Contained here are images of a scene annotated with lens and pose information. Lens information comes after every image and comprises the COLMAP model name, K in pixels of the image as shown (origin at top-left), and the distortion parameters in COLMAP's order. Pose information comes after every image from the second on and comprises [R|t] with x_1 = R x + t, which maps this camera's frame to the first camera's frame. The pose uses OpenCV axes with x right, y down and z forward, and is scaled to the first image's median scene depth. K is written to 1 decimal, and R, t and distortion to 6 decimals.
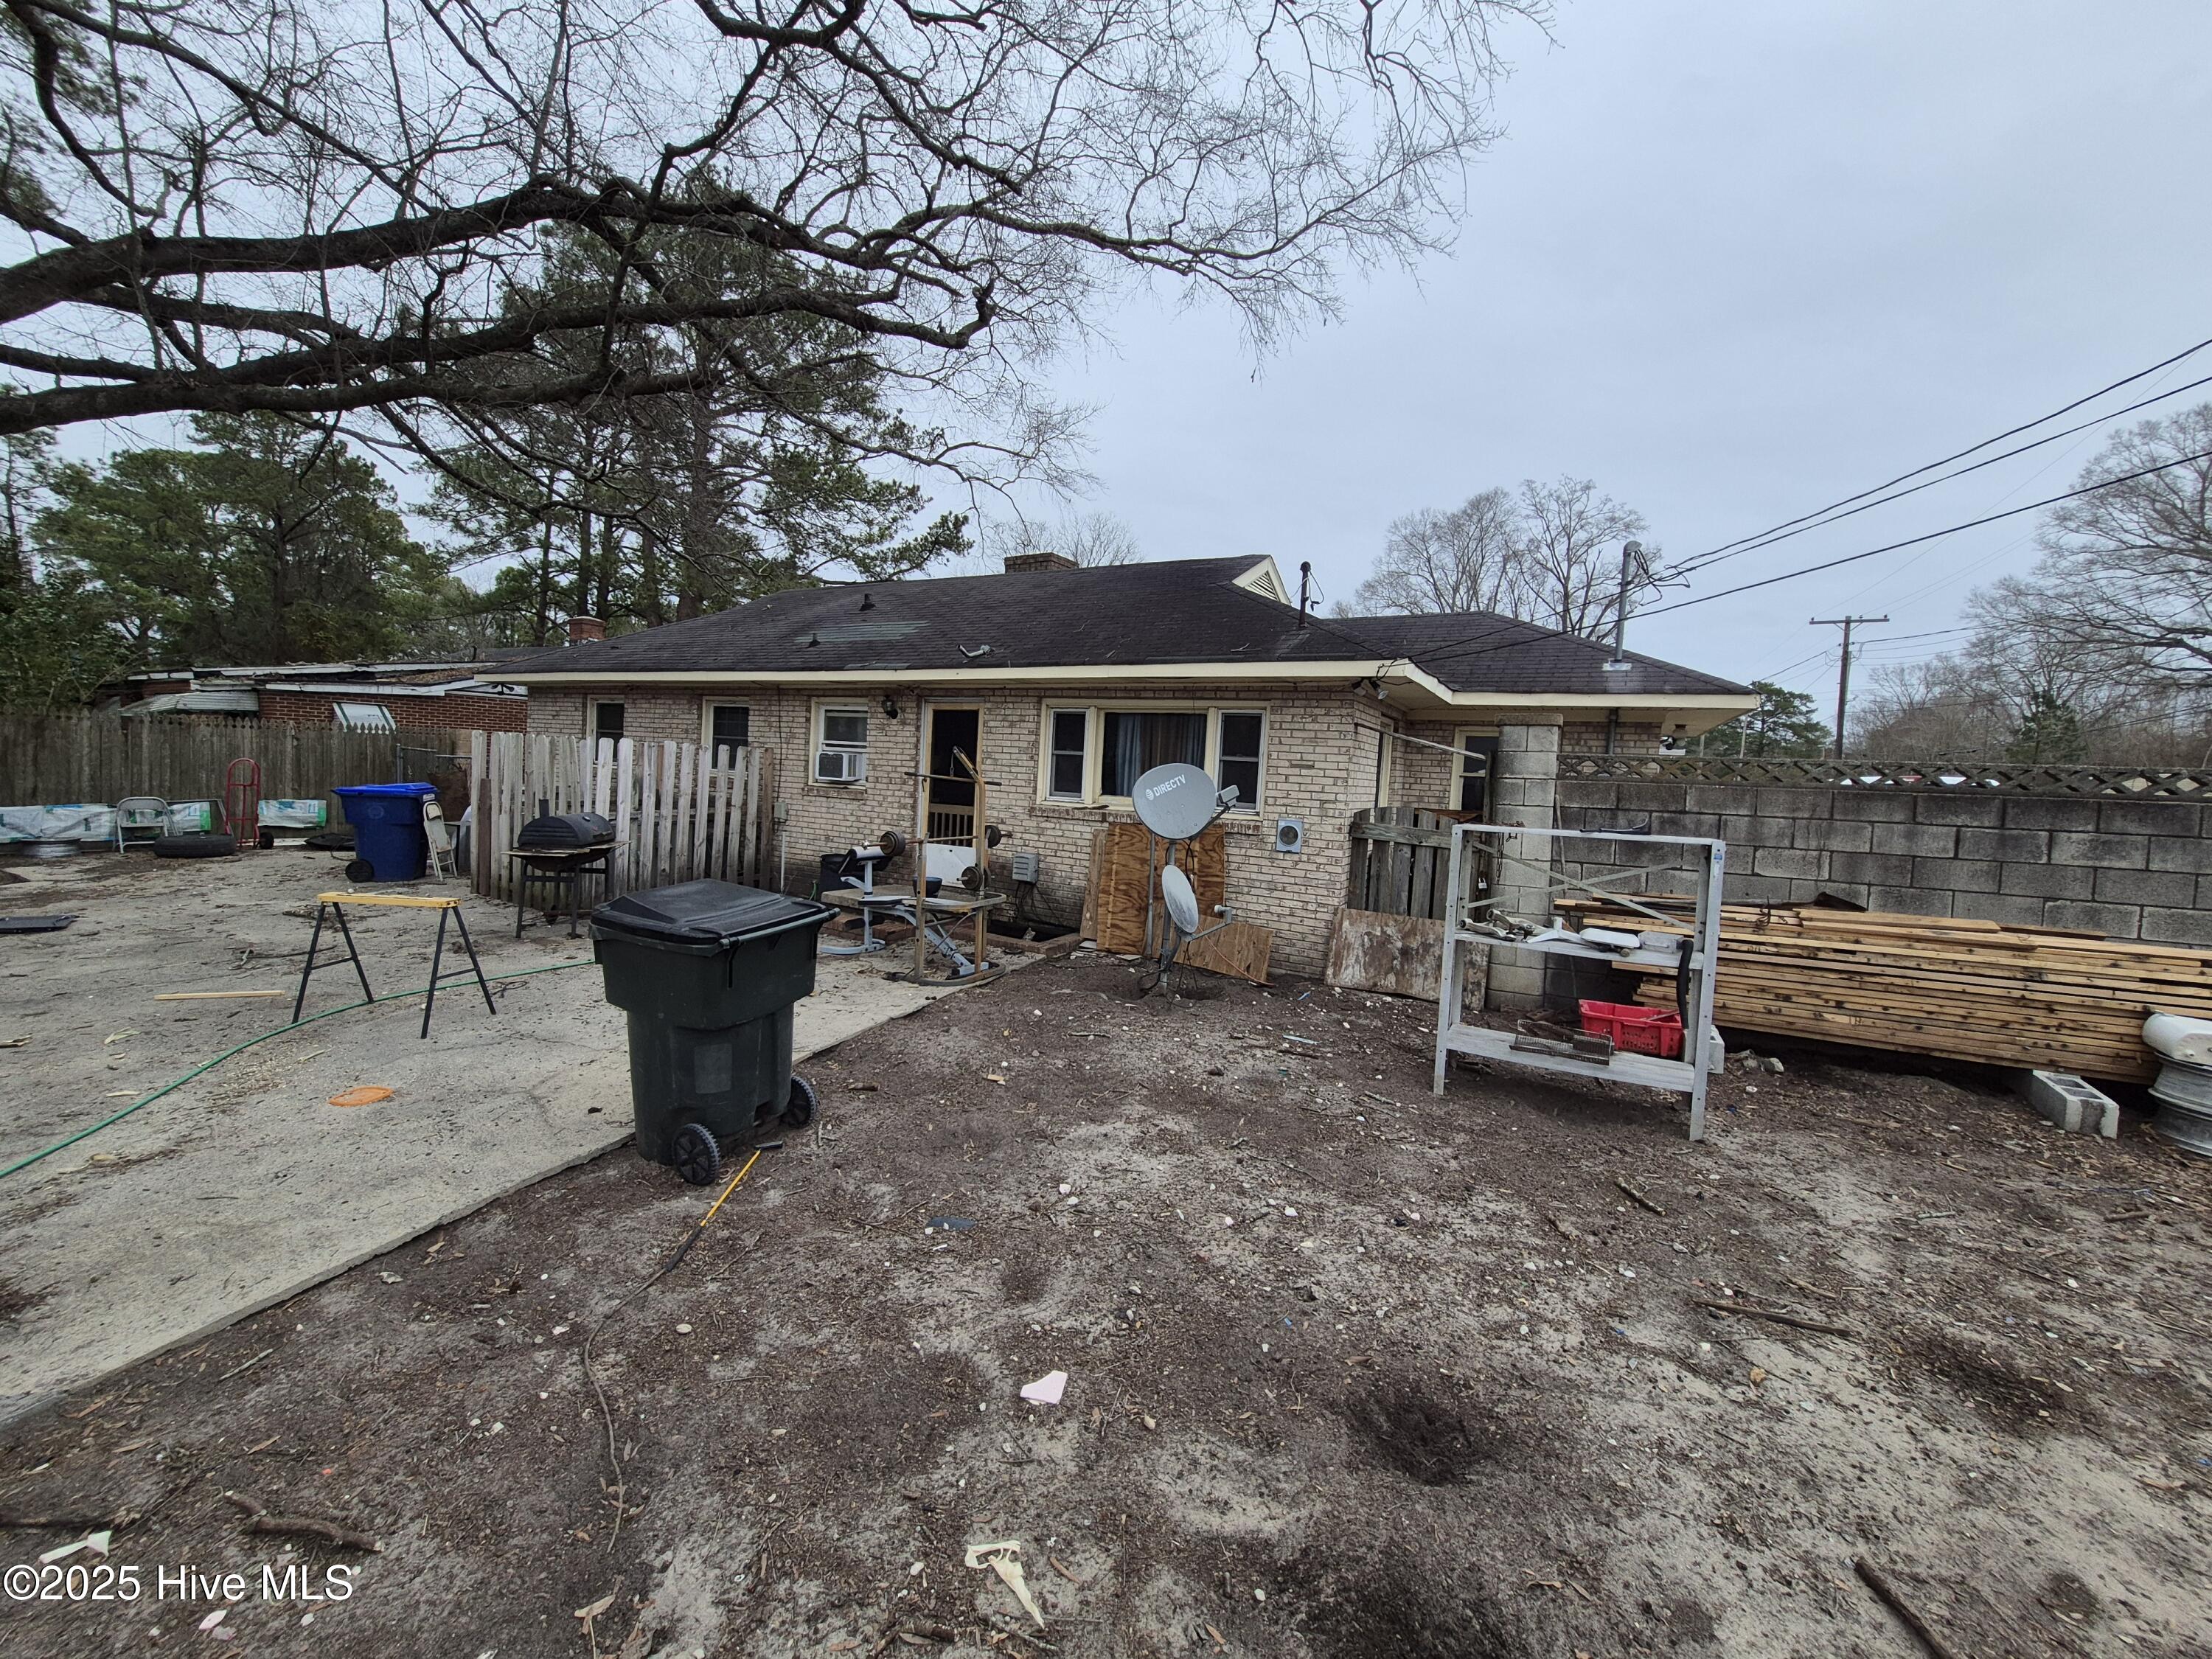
lens RADIAL K [[871.7, 0, 1094.7], [0, 871.7, 815.5], [0, 0, 1]] dist [-0.000267, -0.001387]
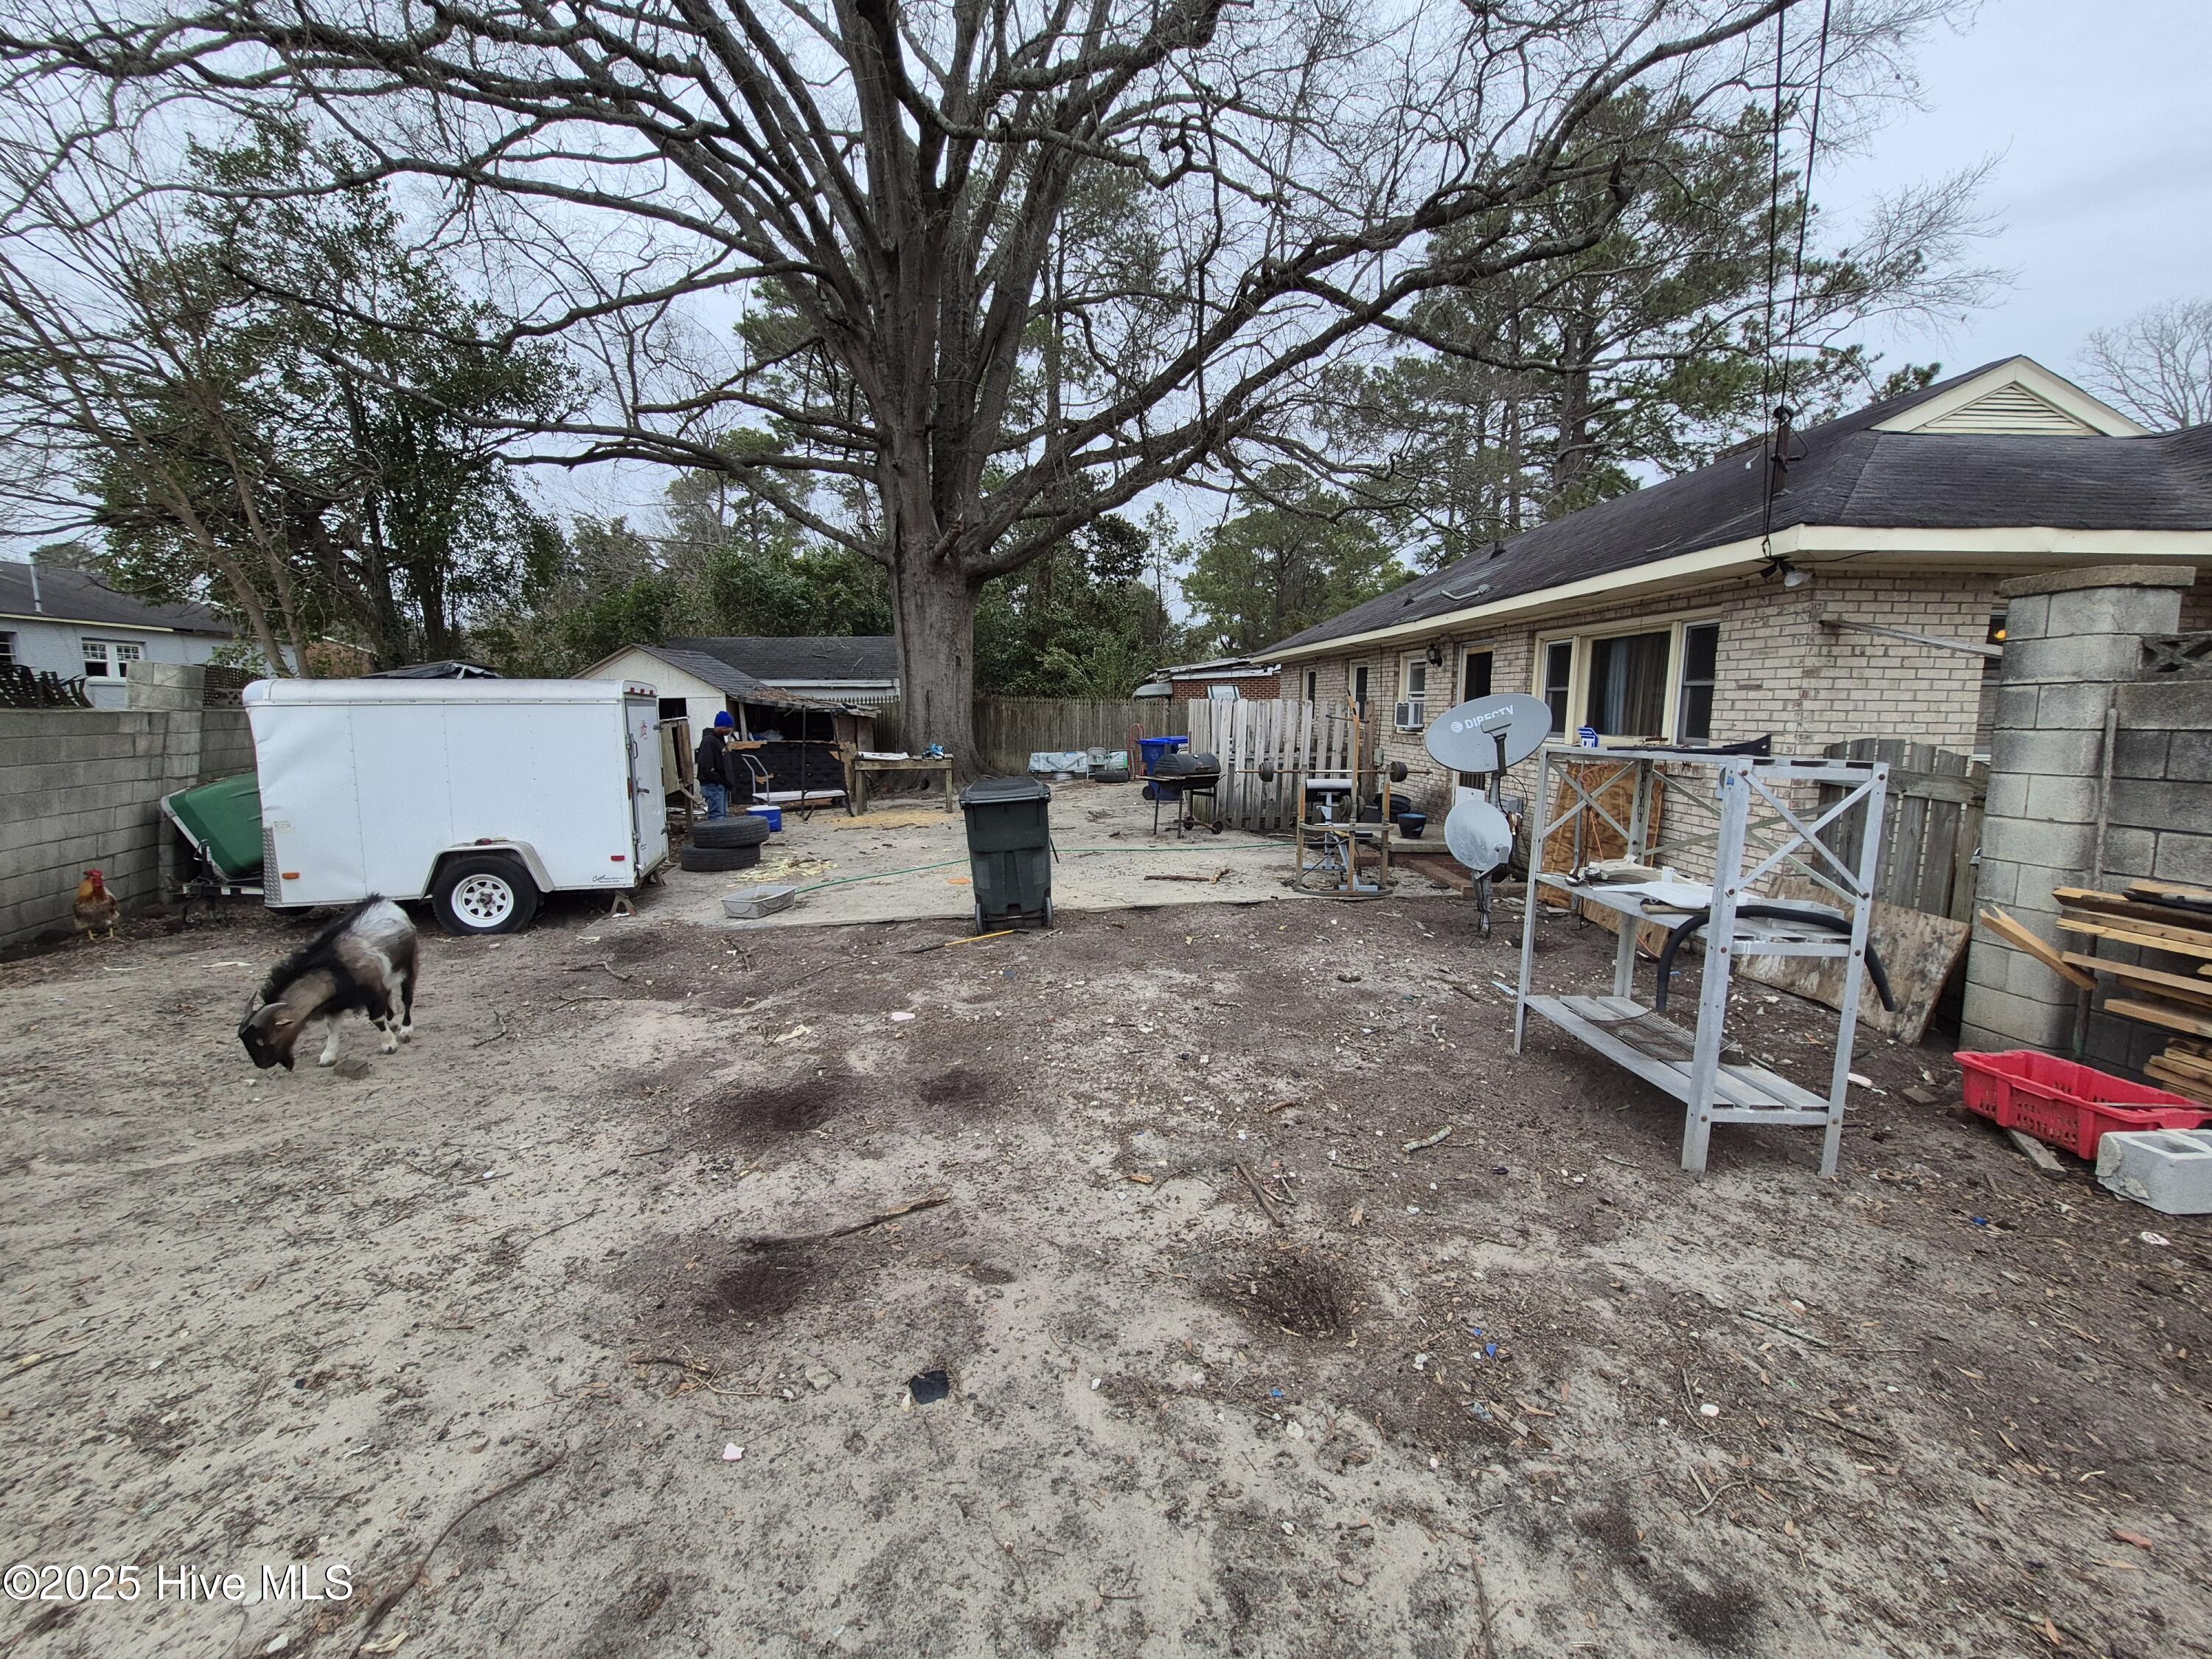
lens RADIAL K [[871.7, 0, 1084.8], [0, 871.7, 832.9], [0, 0, 1]] dist [-0.000267, -0.001387]
pose [[0.519227, 0.076964, -0.851164, 1.138847], [-0.025211, 0.996883, 0.074761, 0.052949], [0.854264, -0.017359, 0.519549, 0.211124]]
